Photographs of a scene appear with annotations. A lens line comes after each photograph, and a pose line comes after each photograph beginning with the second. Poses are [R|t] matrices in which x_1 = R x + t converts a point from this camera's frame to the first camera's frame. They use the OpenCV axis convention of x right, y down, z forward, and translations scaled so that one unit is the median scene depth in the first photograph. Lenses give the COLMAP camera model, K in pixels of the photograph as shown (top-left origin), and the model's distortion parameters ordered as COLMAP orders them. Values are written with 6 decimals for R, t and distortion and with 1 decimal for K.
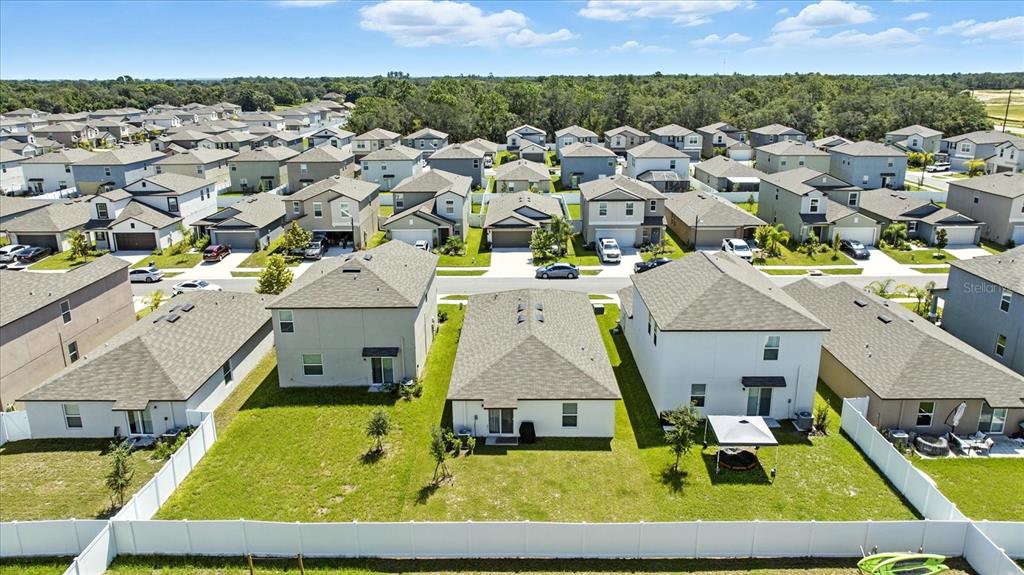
lens RADIAL K [[718.5, 0, 515.6], [0, 718.5, 285.8], [0, 0, 1]] dist [-0.018917, -0.000256]
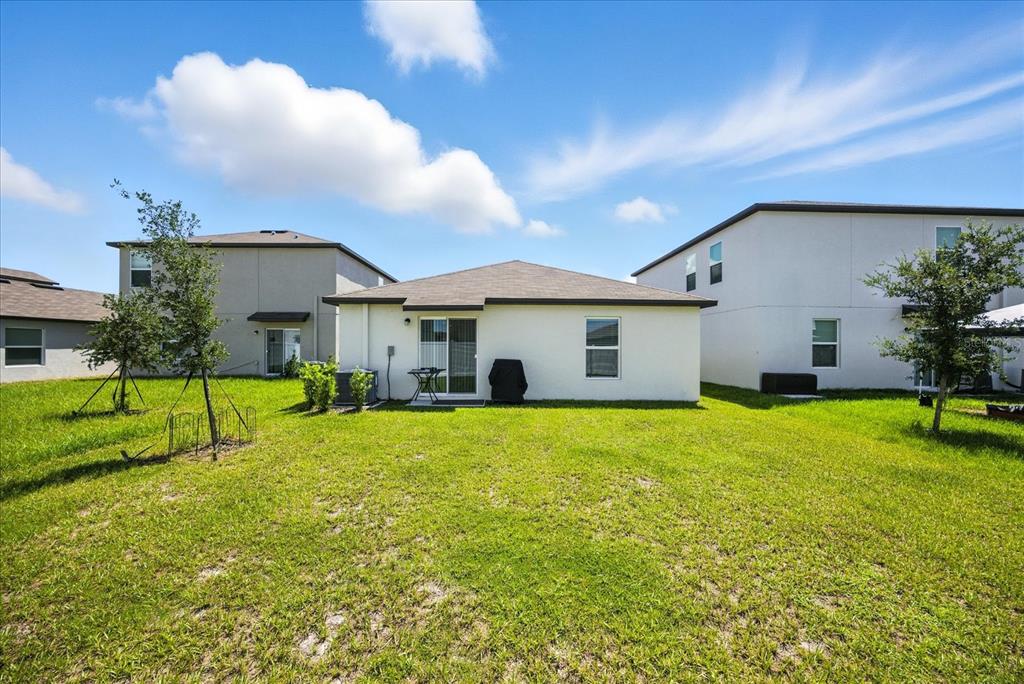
lens RADIAL K [[394.4, 0, 511.2], [0, 394.4, 346.8], [0, 0, 1]] dist [-0.032096, 0.009445]
pose [[0.999331, 0.013235, 0.034086, 0.004684], [-0.003366, 0.961534, -0.274664, 0.117470], [-0.036410, 0.274366, 0.960936, 0.363116]]
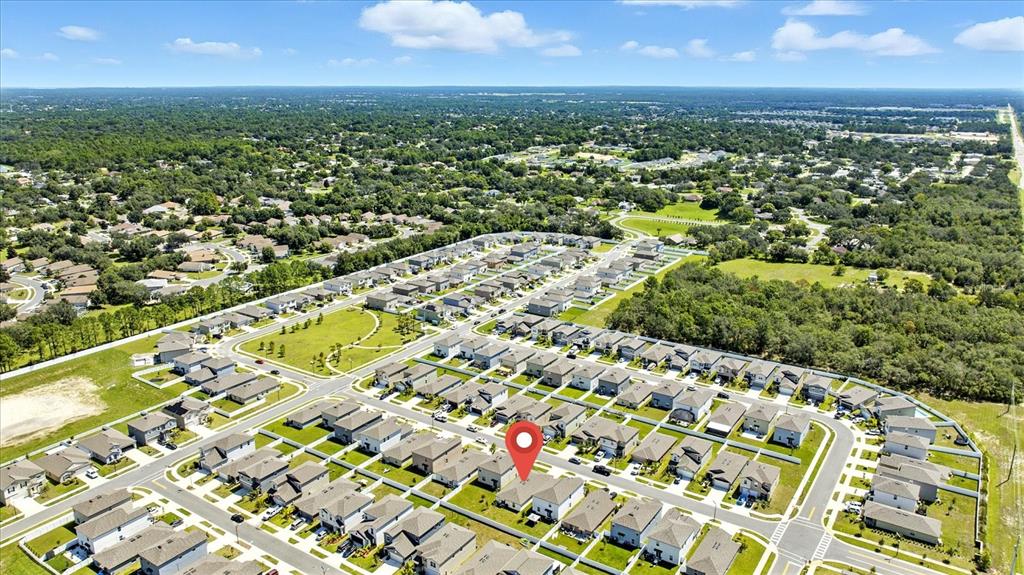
lens RADIAL K [[718.5, 0, 515.6], [0, 718.5, 285.8], [0, 0, 1]] dist [-0.018917, -0.000256]
pose [[0.836006, 0.156706, -0.525868, 1.283790], [-0.159685, 0.986355, 0.040067, -0.803677], [0.524970, 0.050478, 0.849622, -1.768994]]
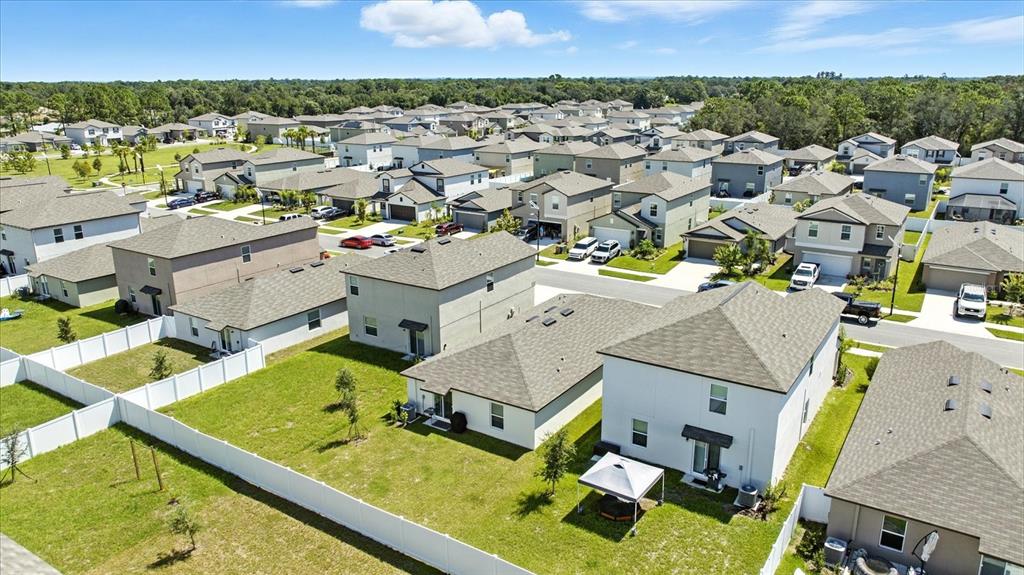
lens RADIAL K [[718.5, 0, 515.6], [0, 718.5, 285.8], [0, 0, 1]] dist [-0.018917, -0.000256]
pose [[0.840662, 0.151775, -0.519858, 0.280315], [-0.151425, 0.987514, 0.043440, -0.022249], [0.519960, 0.042201, 0.853148, 0.072312]]
